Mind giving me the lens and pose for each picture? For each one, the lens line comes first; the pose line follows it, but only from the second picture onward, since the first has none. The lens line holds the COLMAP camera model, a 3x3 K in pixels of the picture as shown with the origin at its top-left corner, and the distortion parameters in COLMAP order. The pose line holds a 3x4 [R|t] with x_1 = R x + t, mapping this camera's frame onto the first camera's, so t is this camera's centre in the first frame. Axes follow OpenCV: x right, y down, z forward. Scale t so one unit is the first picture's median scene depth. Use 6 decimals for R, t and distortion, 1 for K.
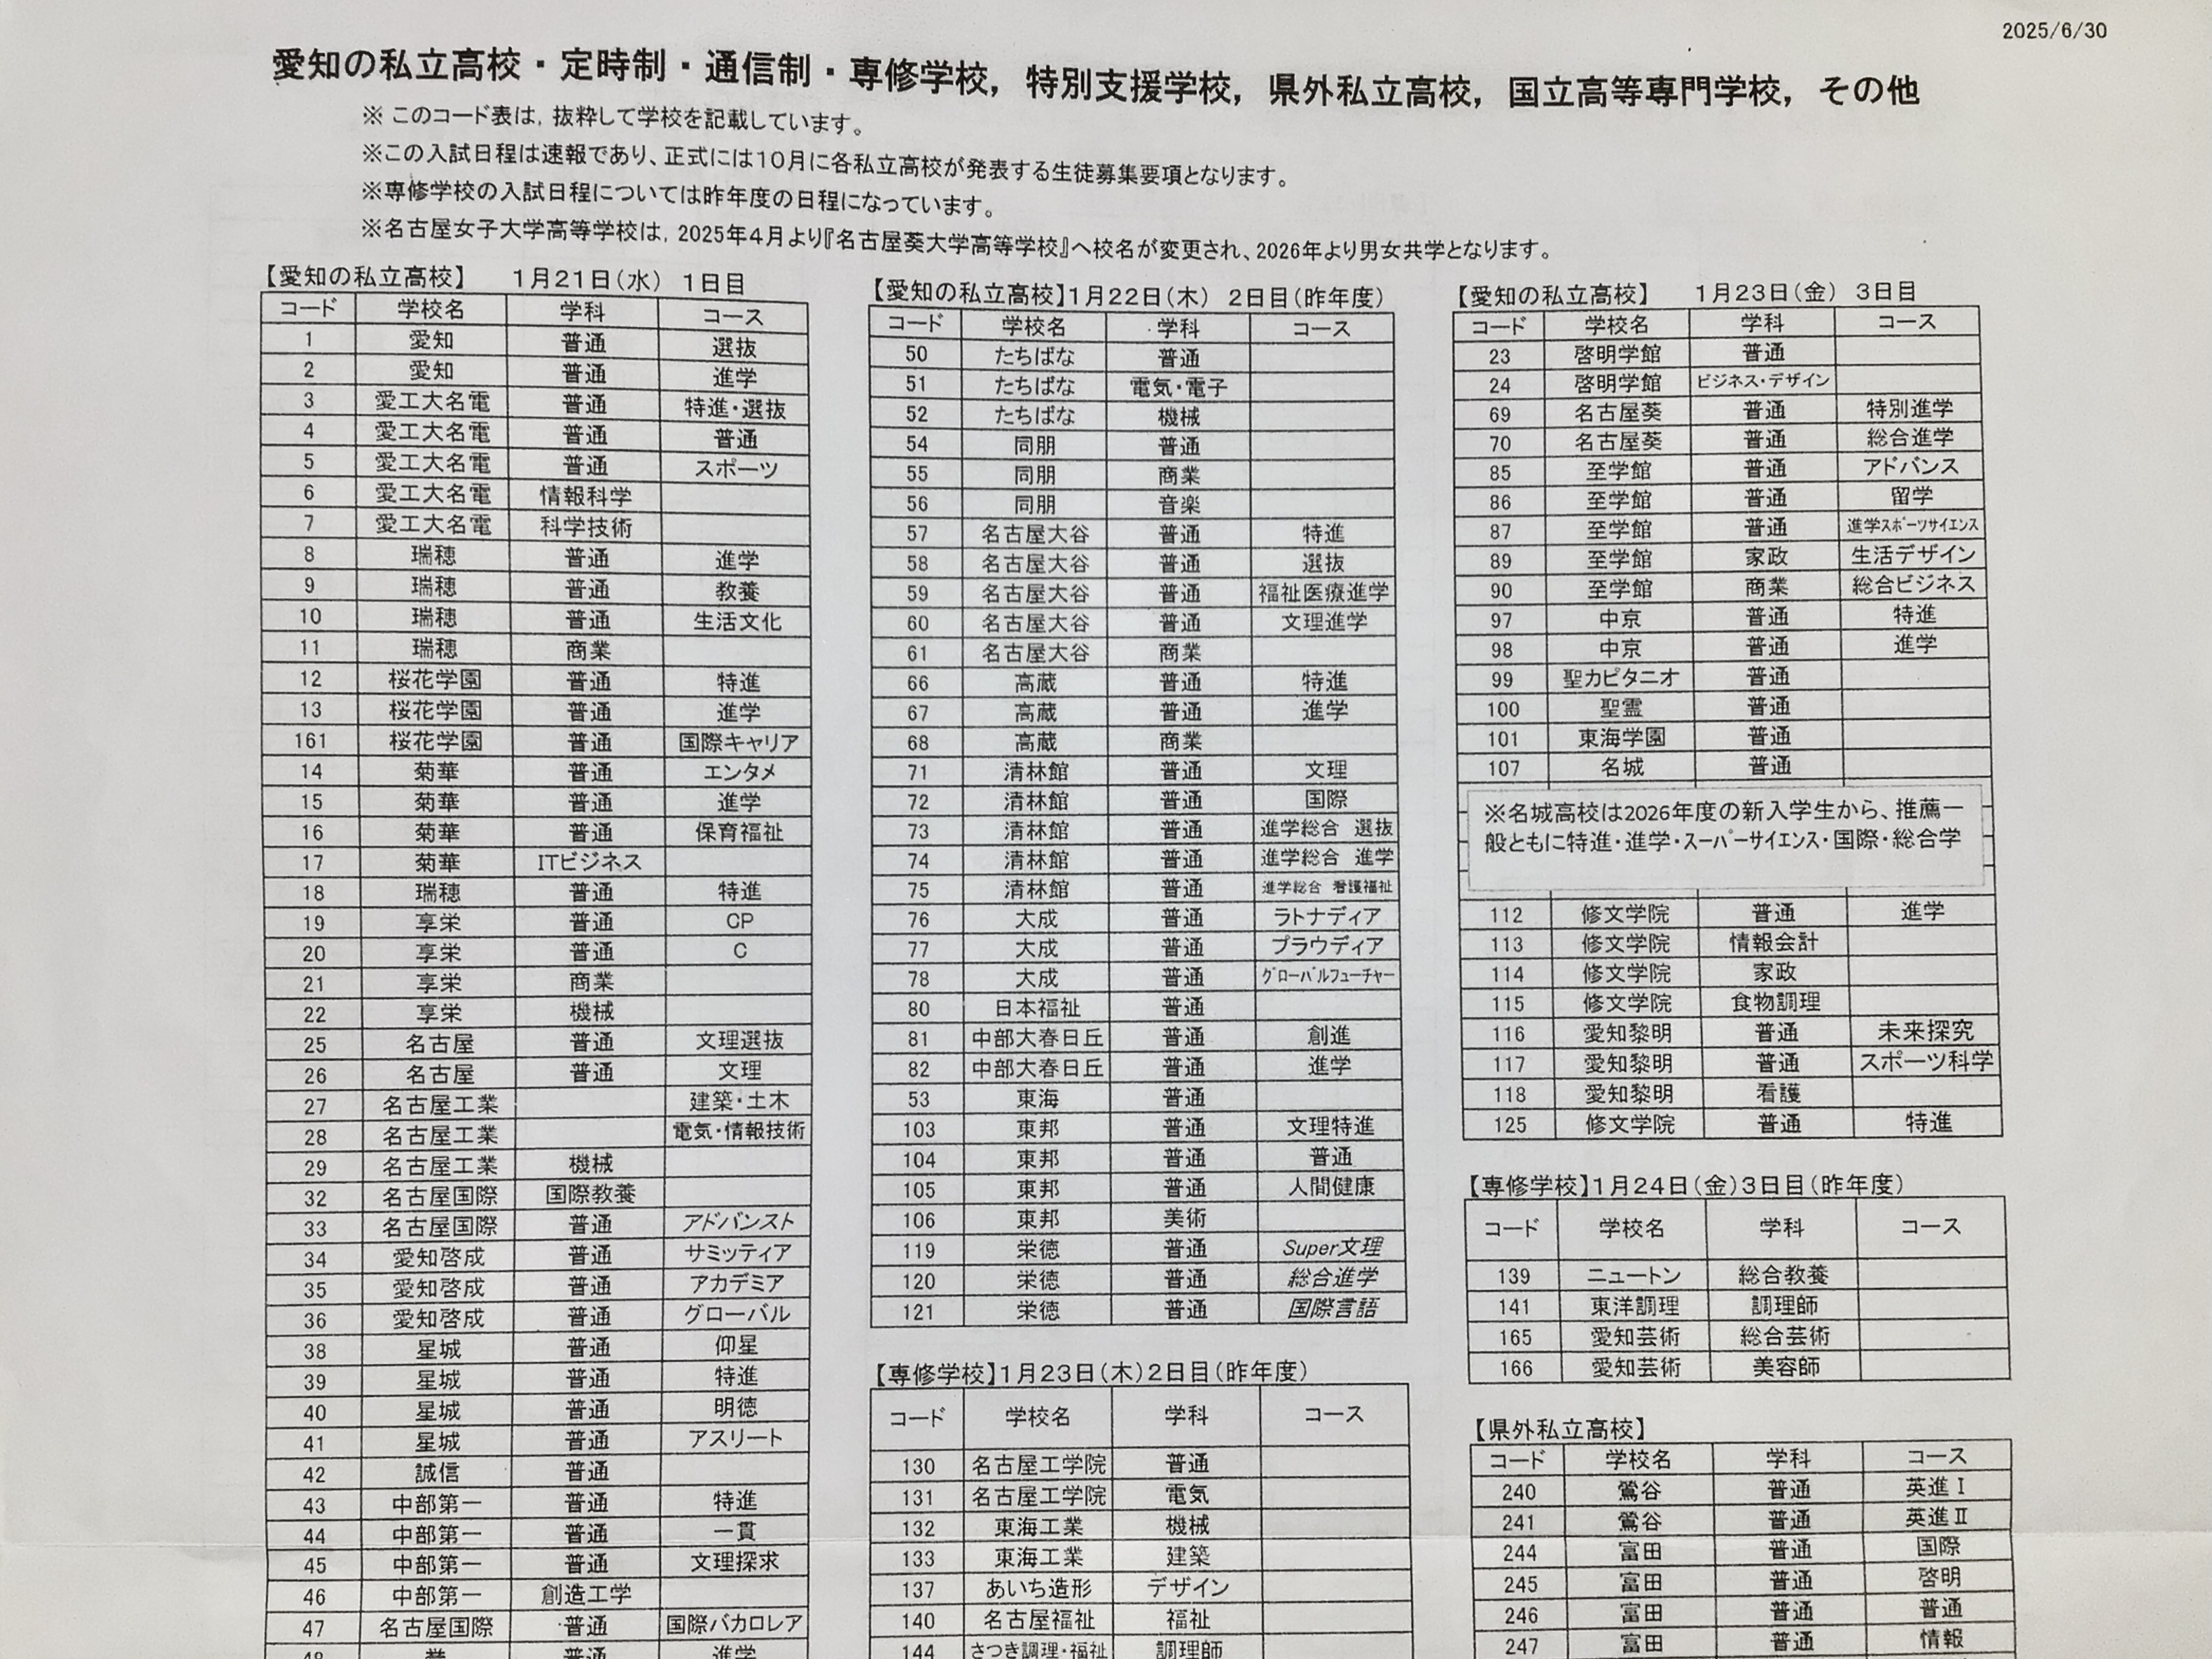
lens RADIAL K [[1982.1, 0, 994.2], [0, 1982.1, 825.5], [0, 0, 1]] dist [0.151319, -0.239211]
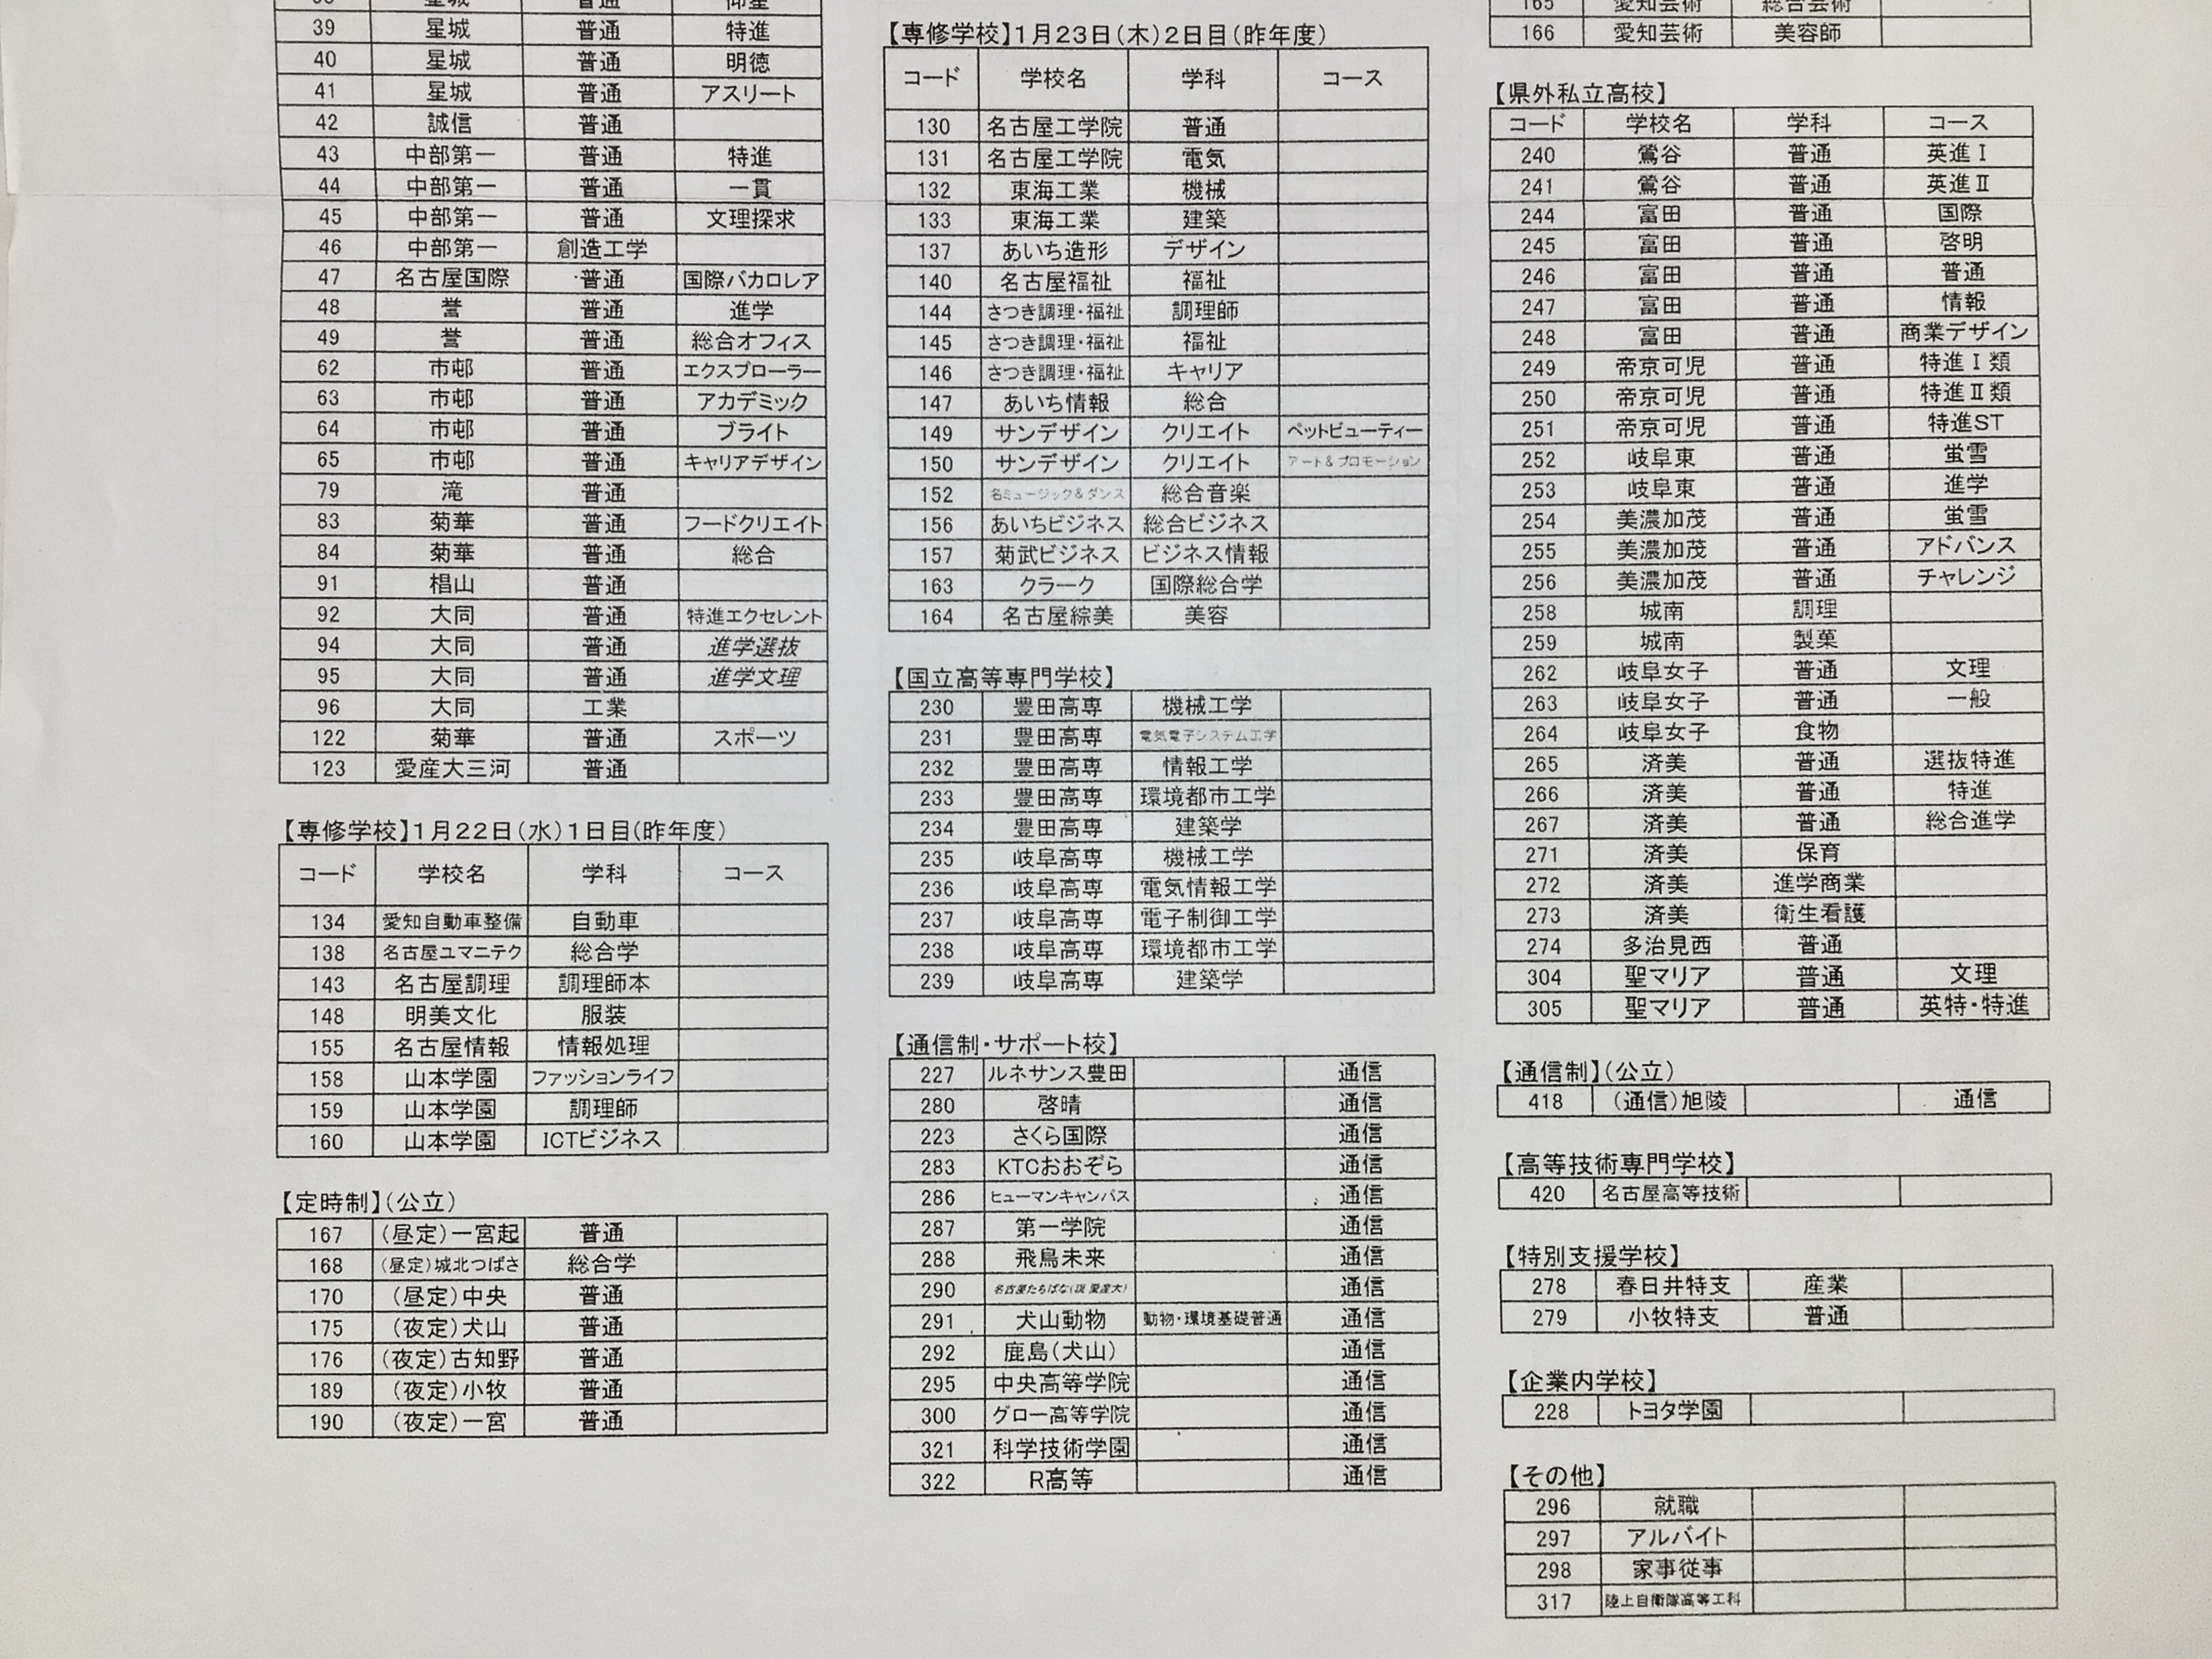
lens RADIAL K [[1987.9, 0, 1004.0], [0, 1987.9, 749.9], [0, 0, 1]] dist [0.132306, -0.239095]
pose [[0.999963, -0.007502, -0.004090, -0.001033], [0.007570, 0.999830, 0.016834, 0.609197], [0.003963, -0.016864, 0.999850, 0.001998]]
